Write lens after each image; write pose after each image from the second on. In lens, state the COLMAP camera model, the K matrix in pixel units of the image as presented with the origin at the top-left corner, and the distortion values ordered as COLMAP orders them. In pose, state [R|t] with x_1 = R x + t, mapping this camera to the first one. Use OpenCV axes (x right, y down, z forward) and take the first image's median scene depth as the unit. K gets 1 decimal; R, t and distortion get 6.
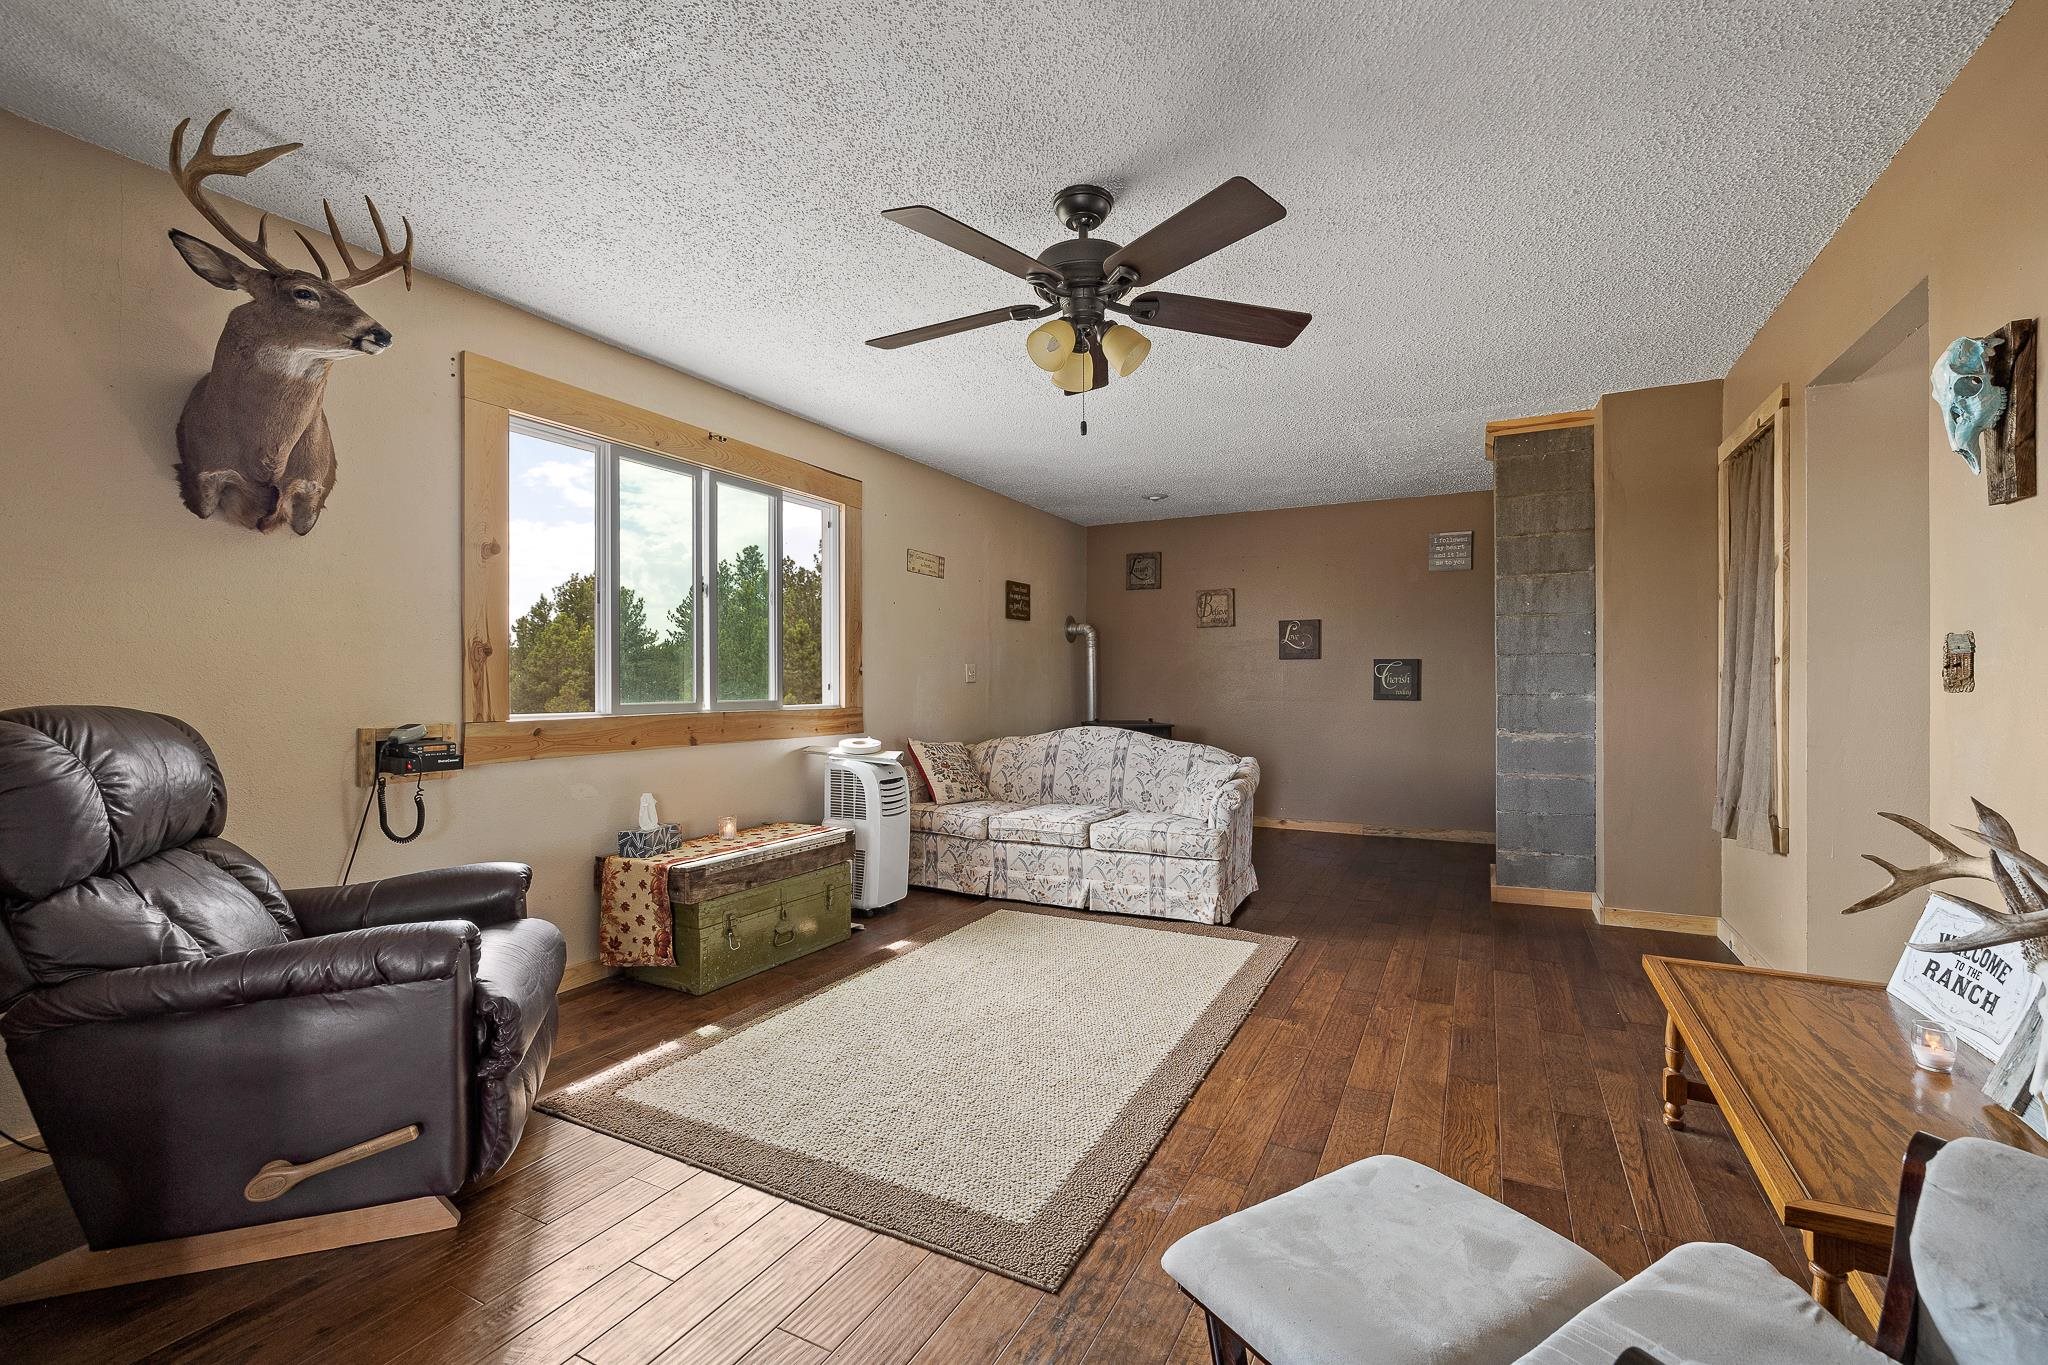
lens RADIAL K [[863.3, 0, 1041.4], [0, 863.3, 674.3], [0, 0, 1]] dist [-0.001743, -0.000485]
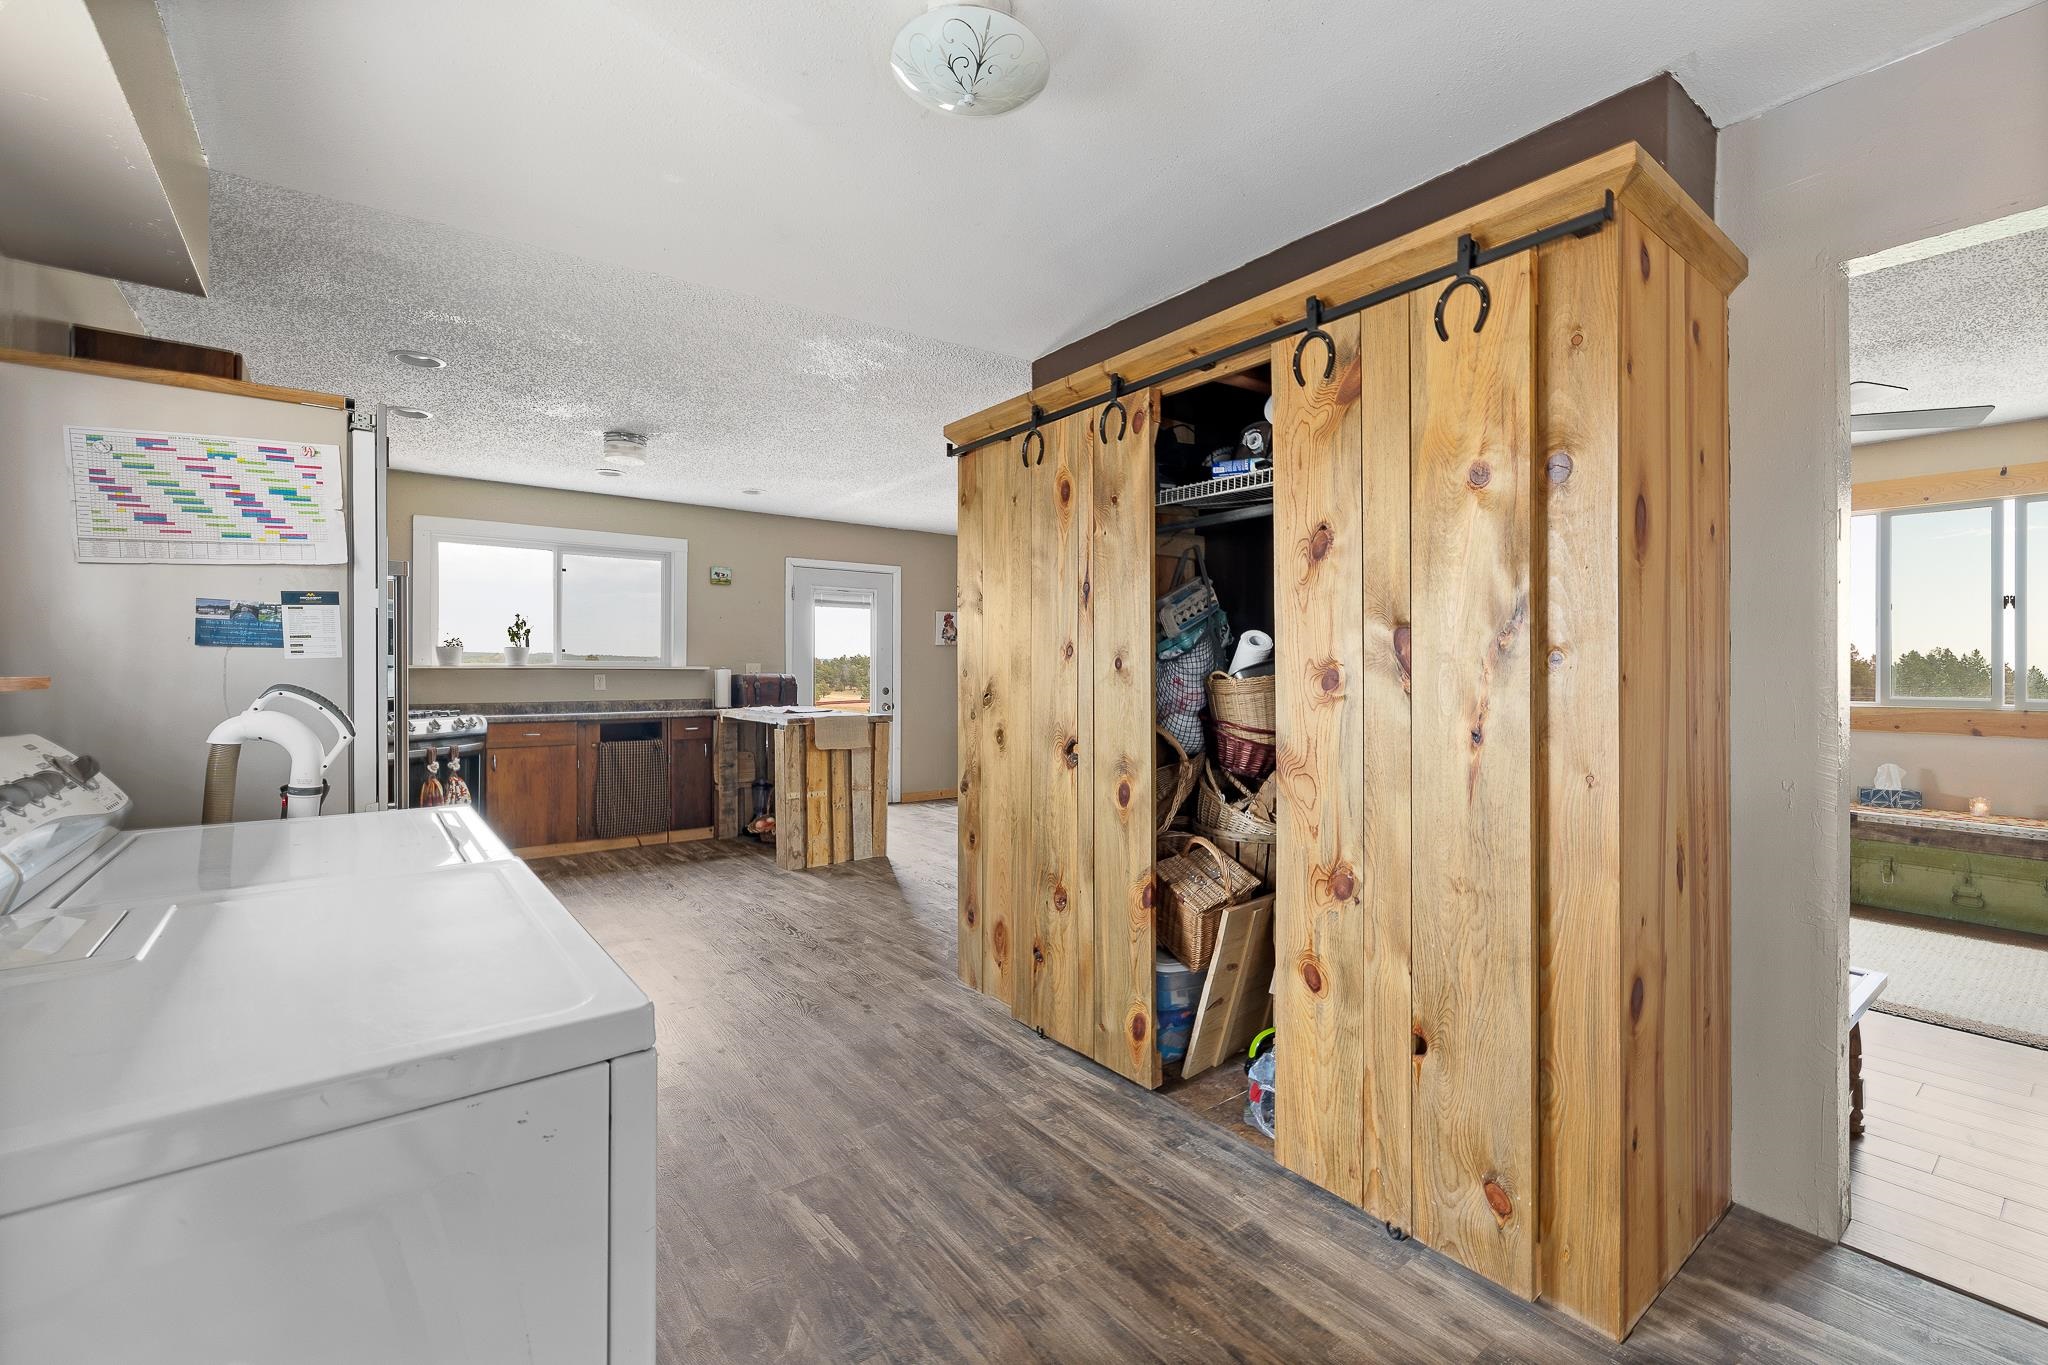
lens RADIAL K [[863.3, 0, 1030.9], [0, 863.3, 681.6], [0, 0, 1]] dist [-0.001743, -0.000485]
pose [[-0.426266, 0.018424, -0.904410, 1.135561], [0.009521, 0.999829, 0.015881, -0.022729], [0.904548, -0.001842, -0.426368, 0.288896]]
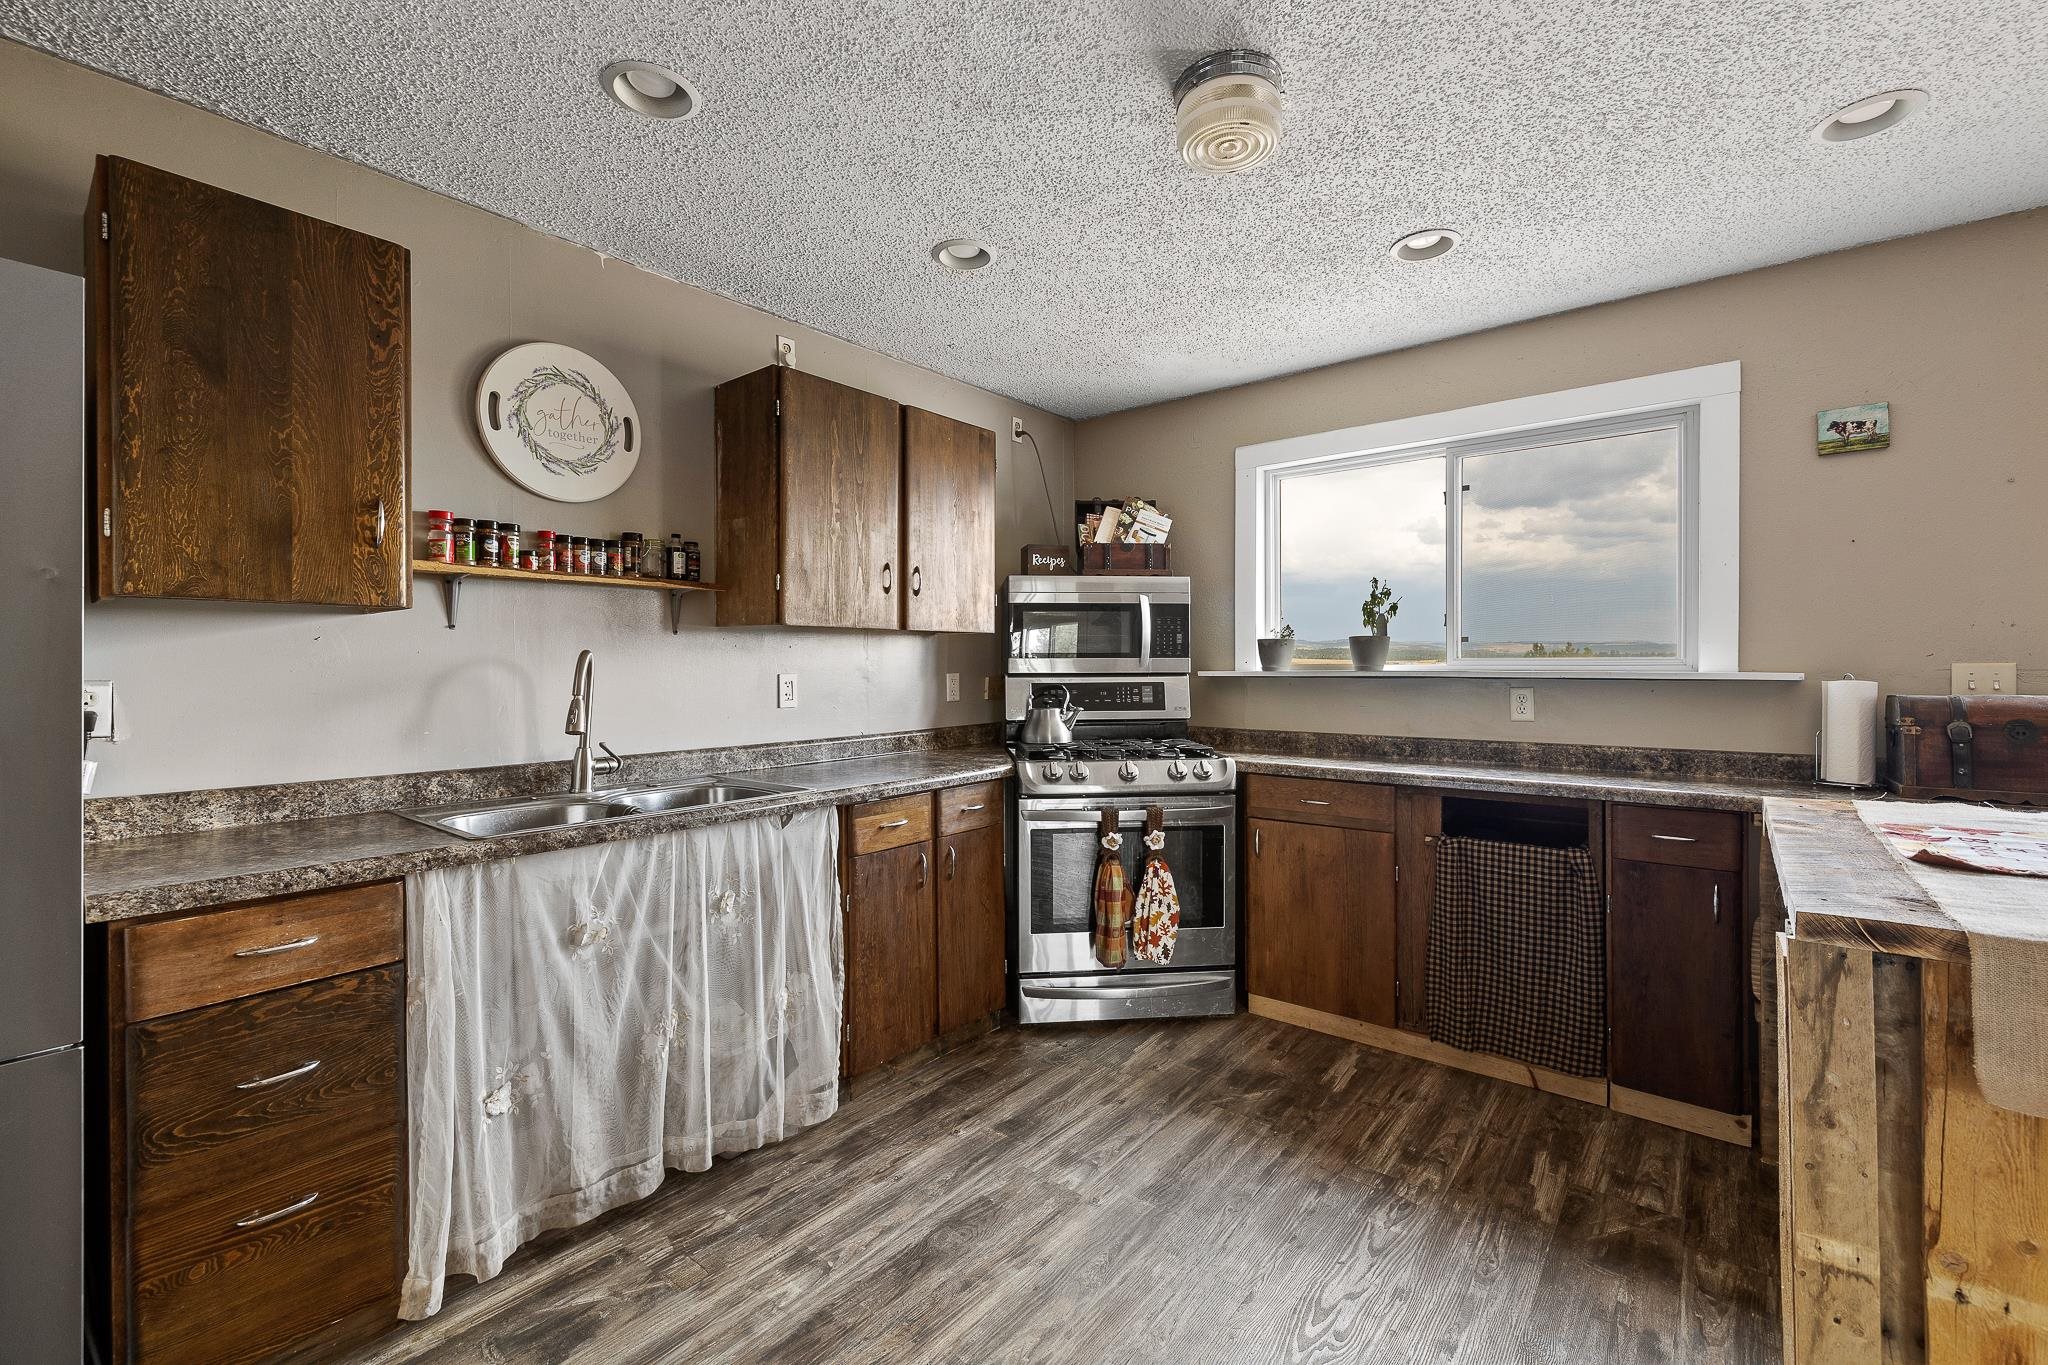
lens RADIAL K [[863.3, 0, 1029.8], [0, 863.3, 667.9], [0, 0, 1]] dist [-0.001743, -0.000485]
pose [[-0.979291, 0.009724, 0.202222, 0.324590], [0.008521, 0.999940, -0.006821, -0.034815], [-0.202276, -0.004957, -0.979316, -0.243819]]
